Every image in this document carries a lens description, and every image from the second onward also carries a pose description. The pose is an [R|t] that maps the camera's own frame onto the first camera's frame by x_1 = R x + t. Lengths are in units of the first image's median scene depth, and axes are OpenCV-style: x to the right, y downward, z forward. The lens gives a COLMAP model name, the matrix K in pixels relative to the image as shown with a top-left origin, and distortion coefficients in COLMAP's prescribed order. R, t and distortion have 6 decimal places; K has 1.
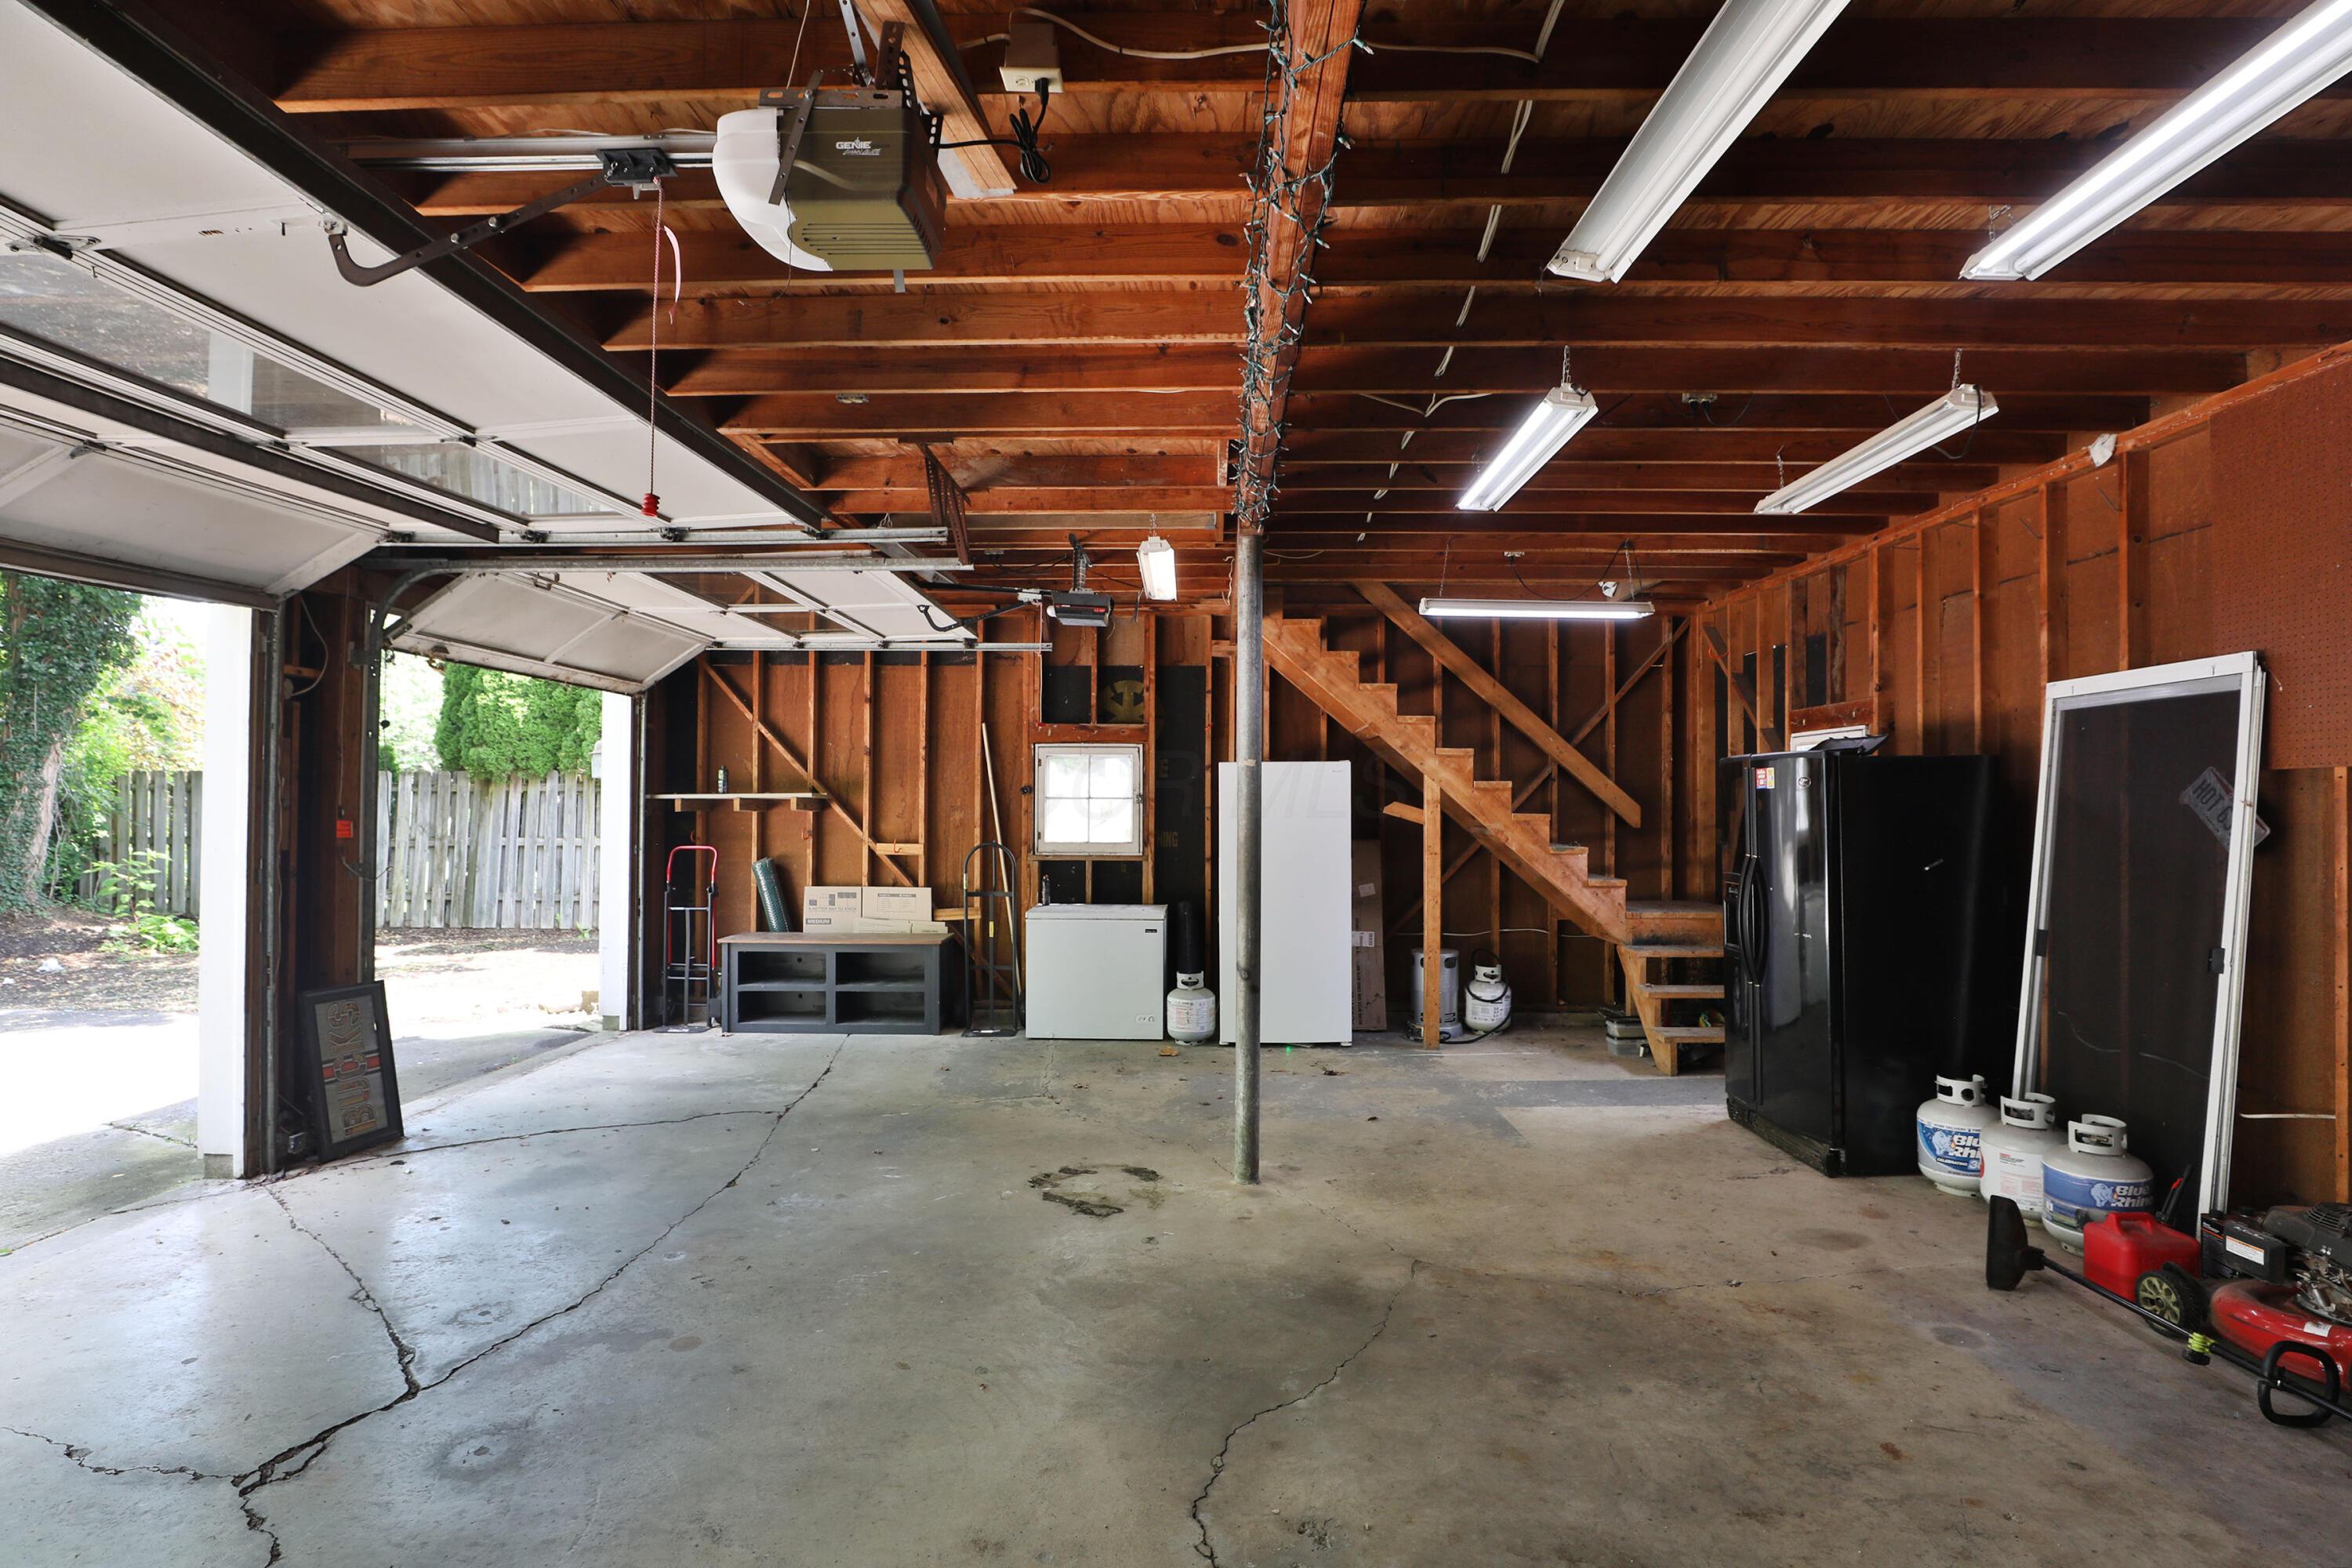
lens RADIAL K [[1107.2, 0, 1201.4], [0, 1107.2, 784.0], [0, 0, 1]] dist [-0.037051, 0.010676]
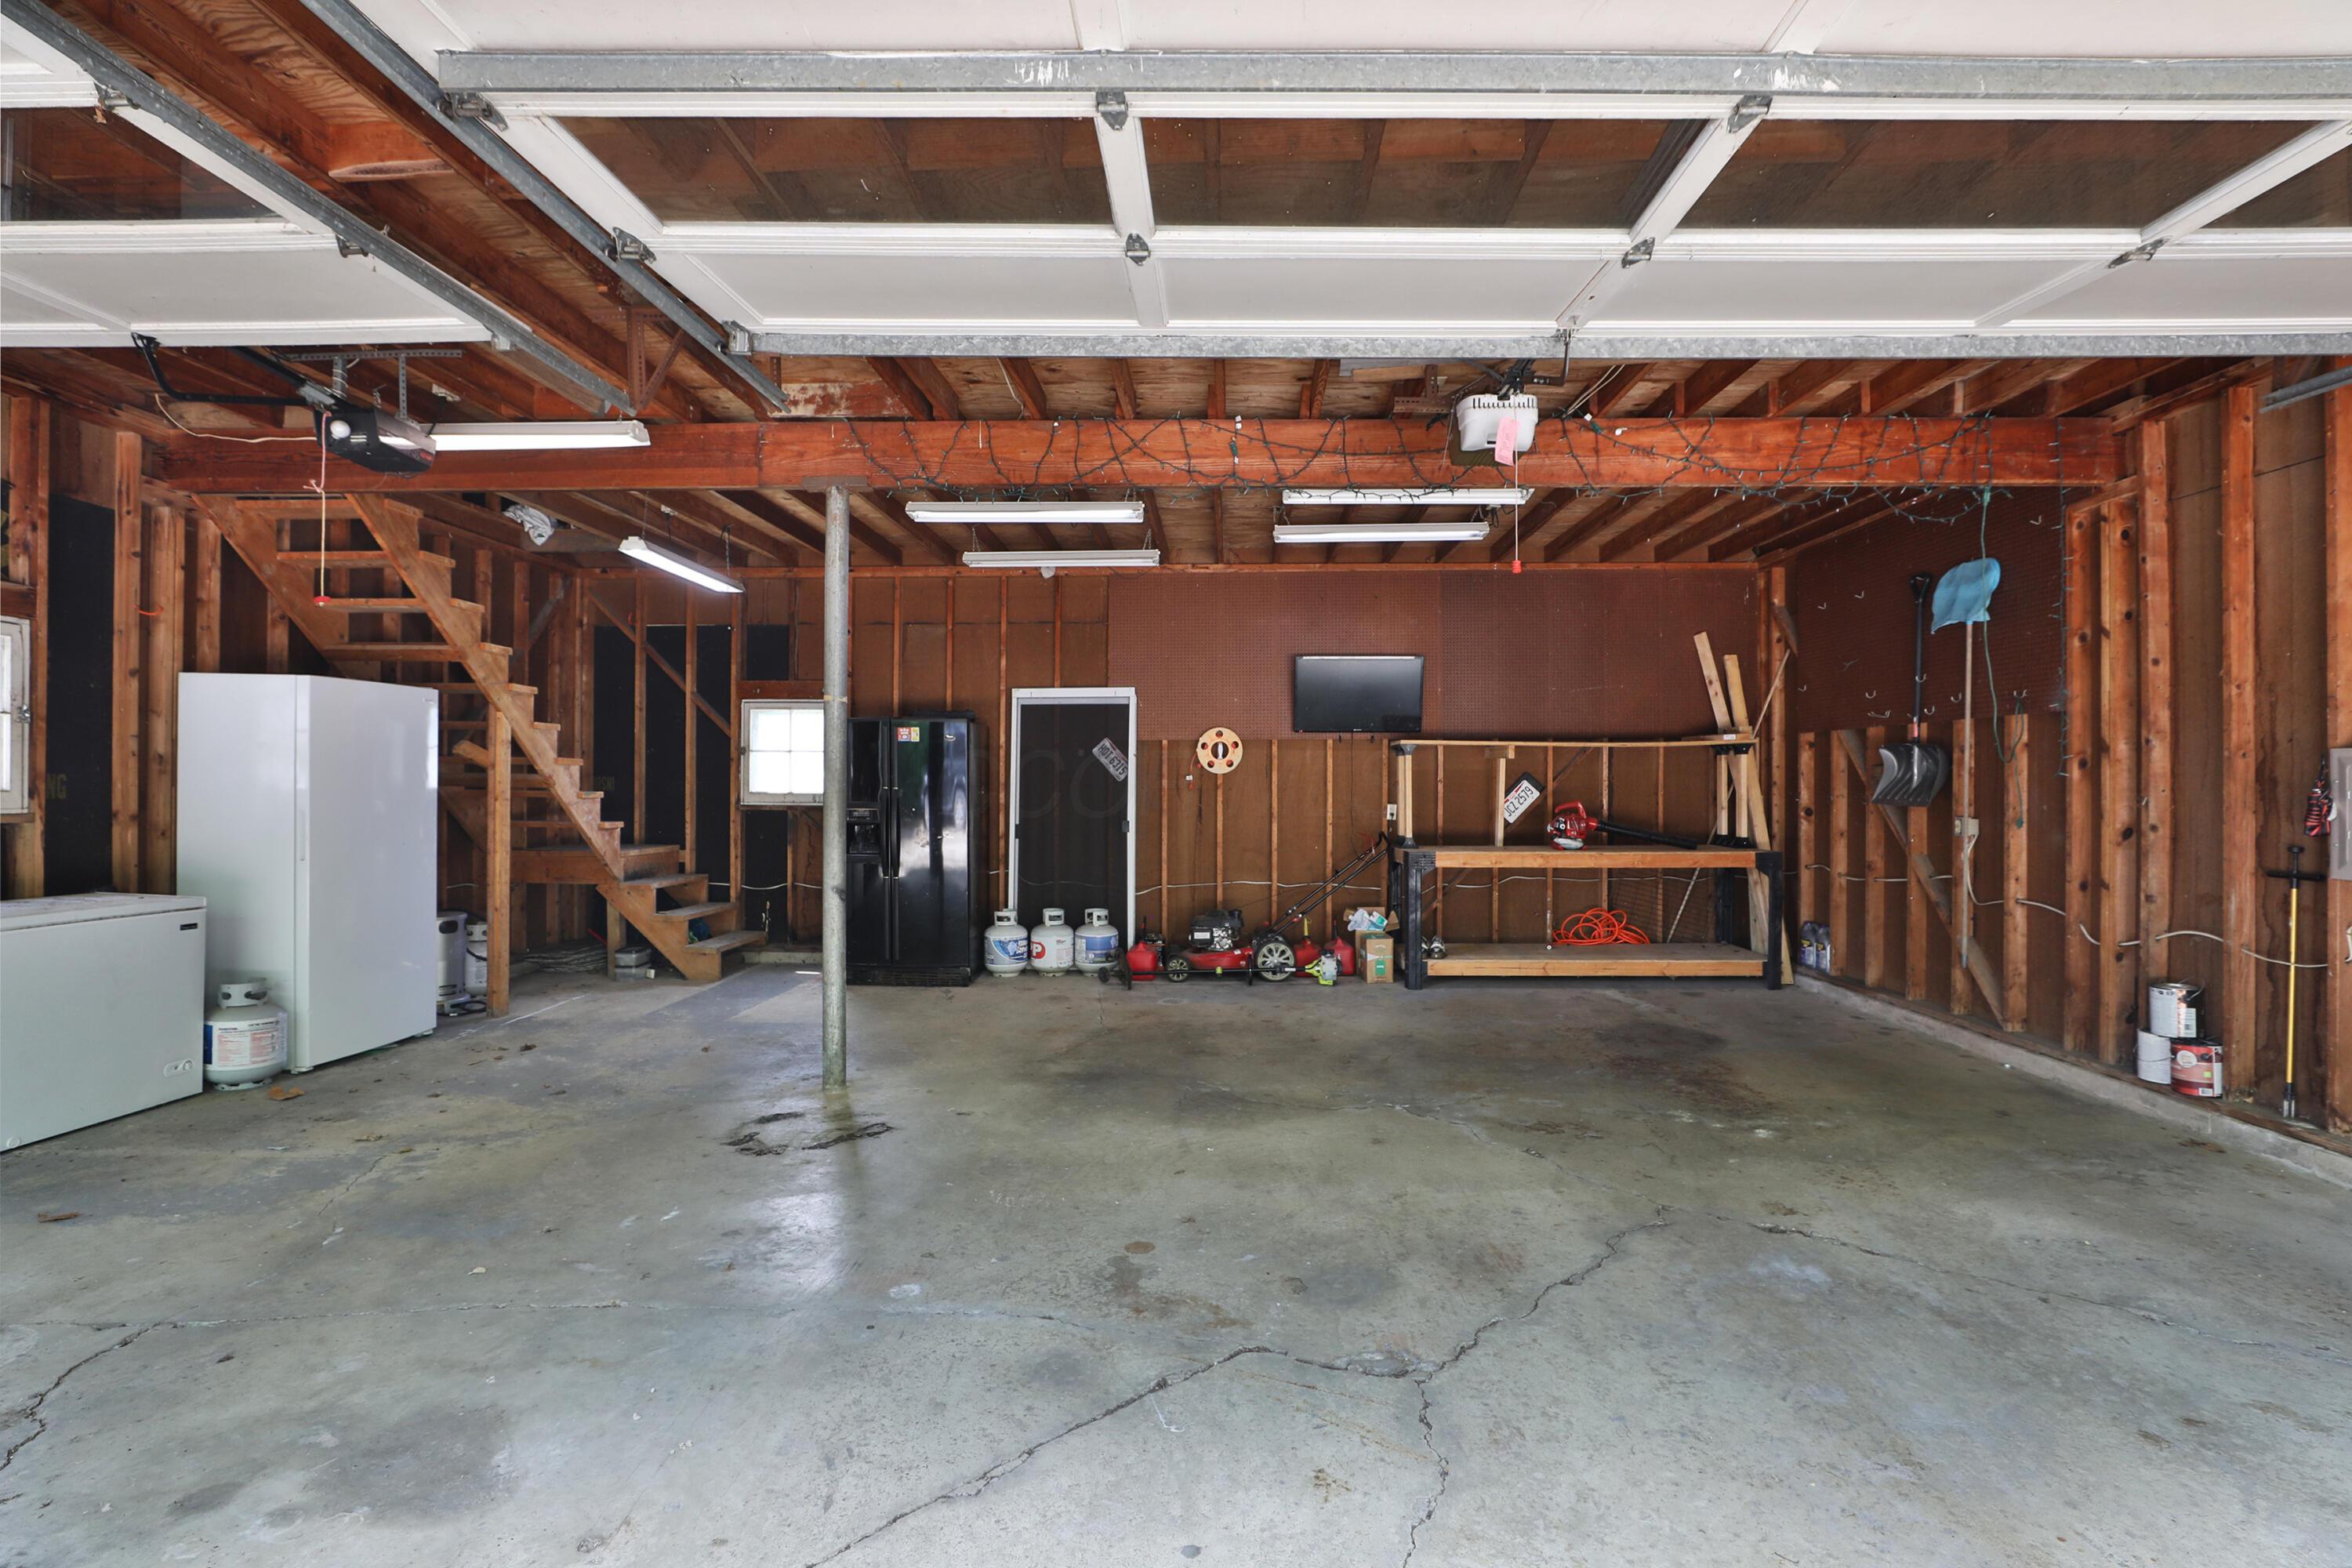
lens RADIAL K [[1127.6, 0, 1166.0], [0, 1127.6, 769.9], [0, 0, 1]] dist [-0.021835, -0.000476]
pose [[0.031326, 0.013509, 0.999418, -1.012538], [-0.021929, 0.999677, -0.012825, 0.057124], [-0.999269, -0.021515, 0.031612, 0.636788]]
